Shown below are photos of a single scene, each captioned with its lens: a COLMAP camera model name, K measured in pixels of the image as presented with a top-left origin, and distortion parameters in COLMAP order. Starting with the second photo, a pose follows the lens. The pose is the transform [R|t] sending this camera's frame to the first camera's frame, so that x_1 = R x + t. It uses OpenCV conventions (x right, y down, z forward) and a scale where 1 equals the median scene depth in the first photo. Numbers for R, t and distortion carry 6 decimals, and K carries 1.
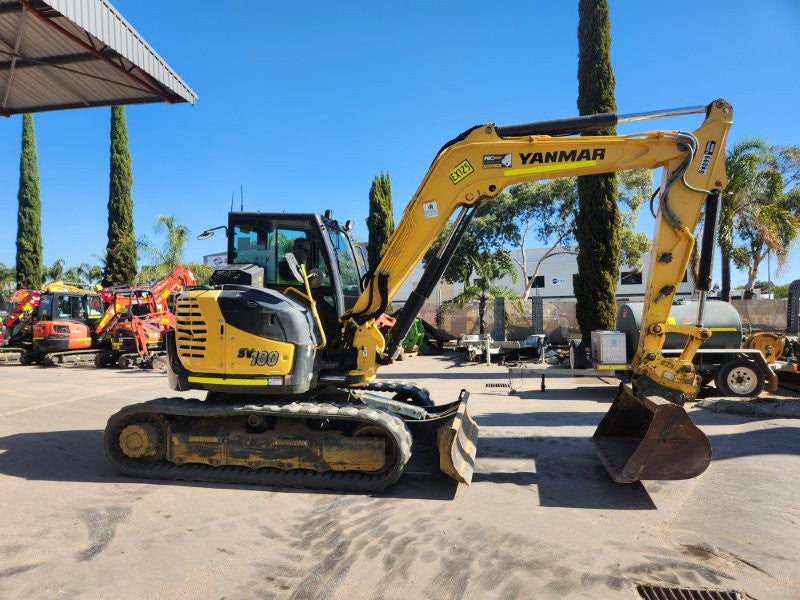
lens RADIAL K [[537.7, 0, 392.7], [0, 537.7, 304.0], [0, 0, 1]] dist [0.060768, -0.051169]
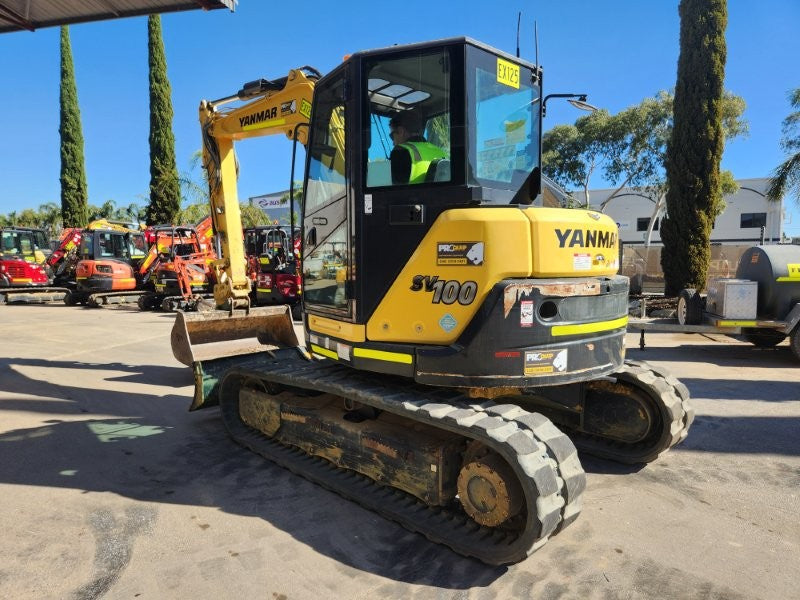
lens RADIAL K [[541.9, 0, 403.4], [0, 541.9, 308.3], [0, 0, 1]] dist [0.059840, -0.050187]
pose [[0.997933, 0.017752, -0.061765, -0.026835], [-0.010962, 0.994028, 0.108577, 0.004718], [0.063324, -0.107676, 0.992167, 0.079507]]
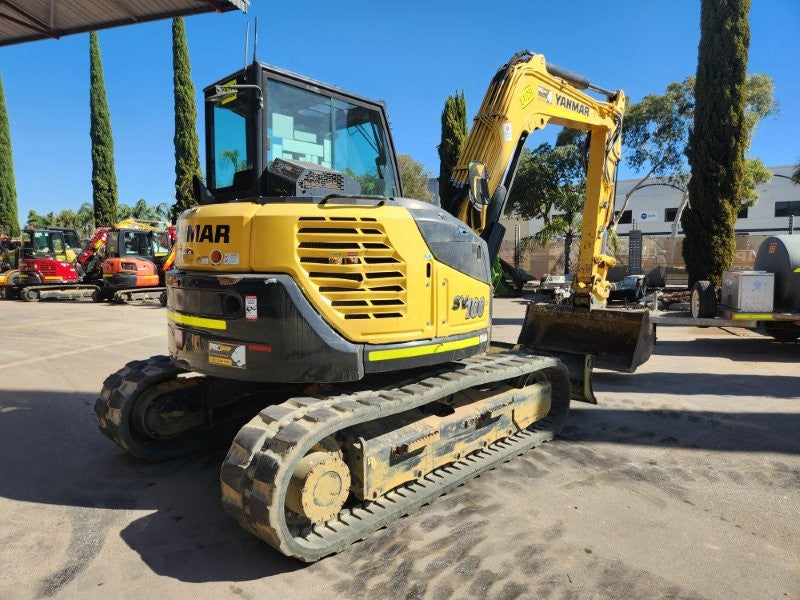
lens RADIAL K [[538.9, 0, 394.4], [0, 538.9, 302.4], [0, 0, 1]] dist [0.067586, -0.056586]
pose [[0.992334, 0.011764, -0.123024, -0.008274], [0.001698, 0.994068, 0.108748, 0.004533], [0.123574, -0.108123, 0.986427, 0.082475]]
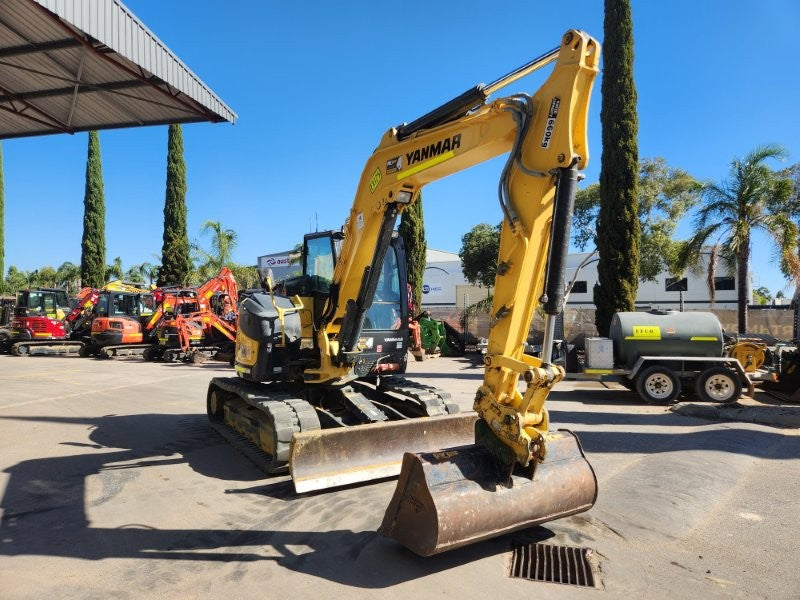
lens RADIAL K [[532.6, 0, 404.9], [0, 532.6, 298.9], [0, 0, 1]] dist [0.076216, -0.065055]
pose [[0.997384, 0.017009, -0.070251, 0.051368], [-0.017896, 0.999768, -0.012016, -0.004137], [0.070031, 0.013242, 0.997457, -0.049203]]
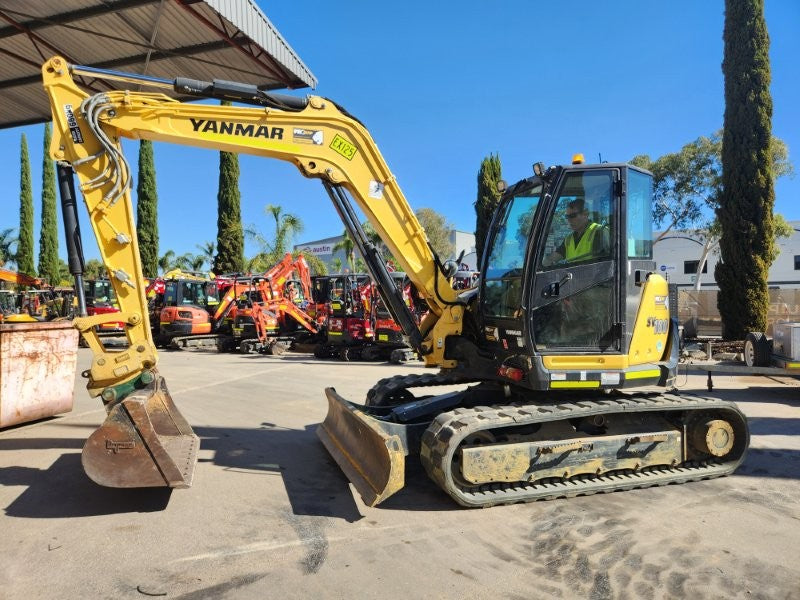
lens RADIAL K [[539.6, 0, 395.9], [0, 539.6, 300.9], [0, 0, 1]] dist [0.066314, -0.057763]
pose [[0.989622, 0.005997, -0.143573, -0.060911], [-0.003820, 0.999874, 0.015437, 0.002132], [0.143647, -0.014728, 0.989519, 0.028965]]
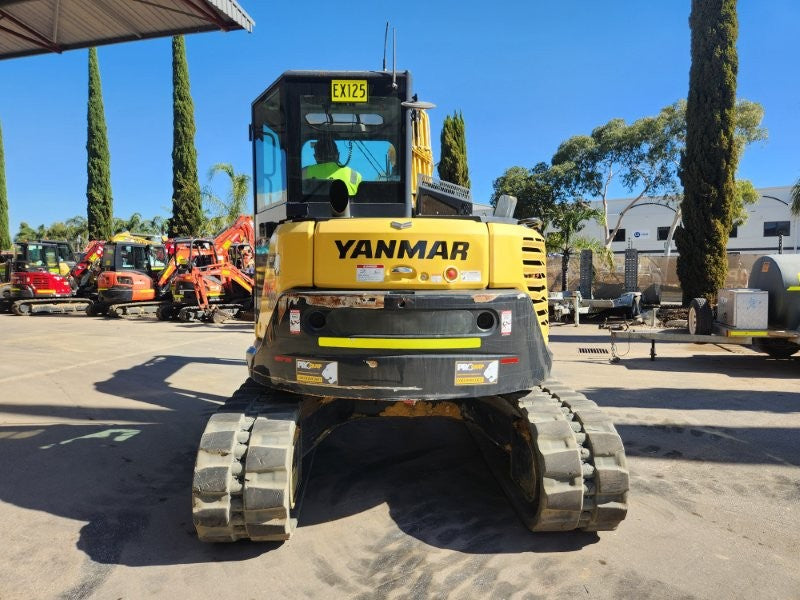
lens RADIAL K [[541.7, 0, 406.2], [0, 541.7, 296.7], [0, 0, 1]] dist [0.064973, -0.055120]
pose [[0.995486, 0.013070, -0.094000, -0.014867], [-0.006548, 0.997571, 0.069356, 0.004360], [0.094678, -0.068427, 0.993153, 0.076401]]
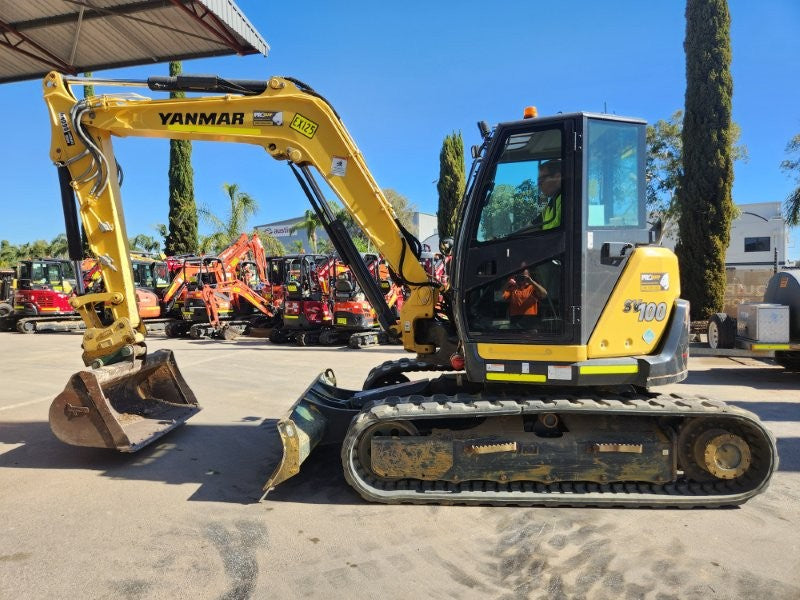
lens RADIAL K [[538.5, 0, 394.3], [0, 538.5, 298.3], [0, 0, 1]] dist [0.067720, -0.057391]
pose [[0.996815, 0.005916, -0.079531, -0.059258], [-0.002465, 0.999054, 0.043418, 0.003374], [0.079713, -0.043084, 0.995886, 0.062583]]
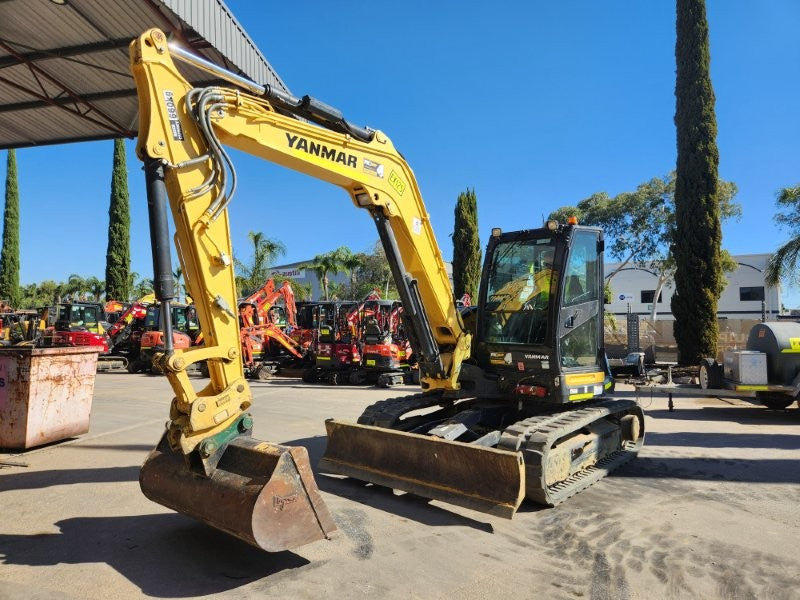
lens RADIAL K [[537.7, 0, 408.0], [0, 537.7, 300.3], [0, 0, 1]] dist [0.070417, -0.060331]
pose [[0.997994, 0.010827, -0.062372, -0.084876], [-0.012888, 0.999381, -0.032729, -0.000631], [0.061979, 0.033468, 0.997516, -0.015450]]
